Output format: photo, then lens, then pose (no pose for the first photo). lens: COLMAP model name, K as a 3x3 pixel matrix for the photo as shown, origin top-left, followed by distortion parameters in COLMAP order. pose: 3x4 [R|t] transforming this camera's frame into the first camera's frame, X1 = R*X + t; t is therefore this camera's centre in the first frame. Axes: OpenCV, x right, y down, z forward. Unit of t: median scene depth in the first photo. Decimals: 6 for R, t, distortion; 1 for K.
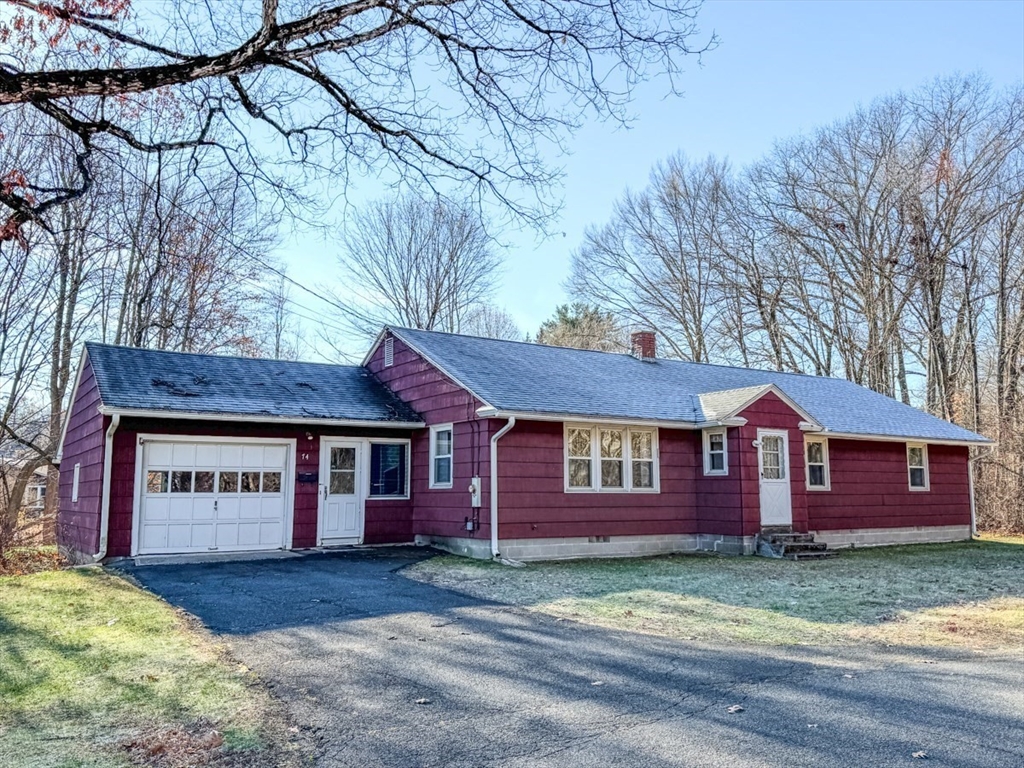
lens RADIAL K [[805.7, 0, 512.0], [0, 805.7, 384.0], [0, 0, 1]] dist [0.141394, -0.228552]
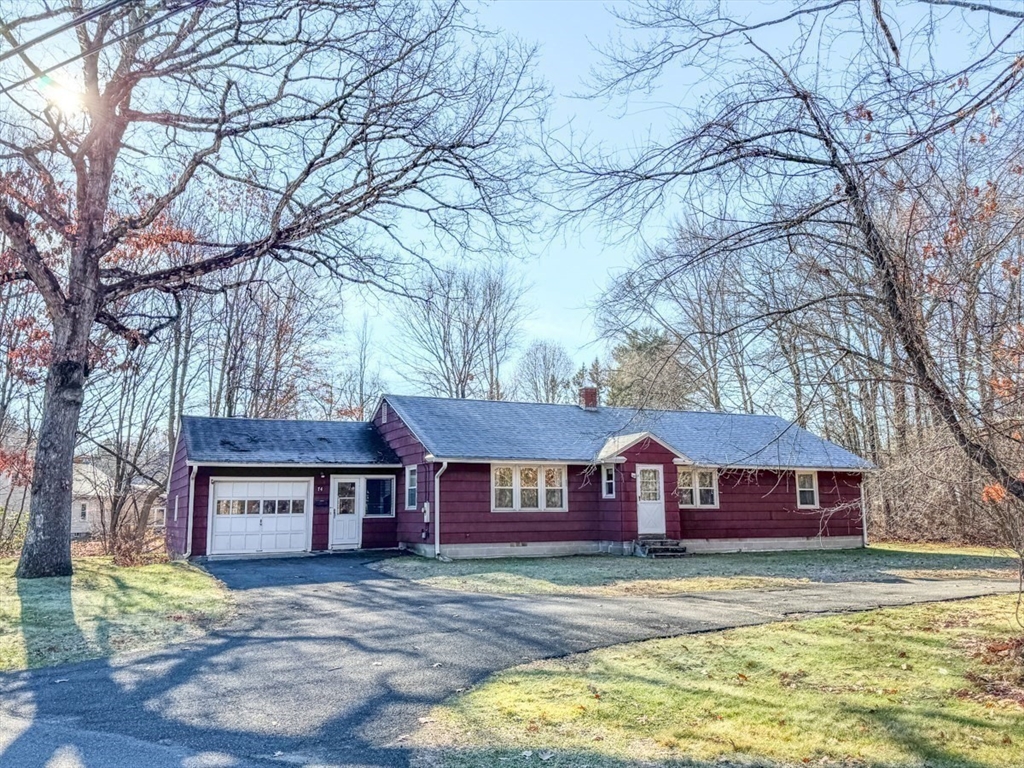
lens RADIAL K [[805.7, 0, 512.0], [0, 805.7, 384.0], [0, 0, 1]] dist [0.141394, -0.228552]
pose [[0.991387, -0.027314, -0.128083, 0.278565], [0.024622, 0.999442, -0.022557, -0.058353], [0.128628, 0.019209, 0.991507, -0.415993]]
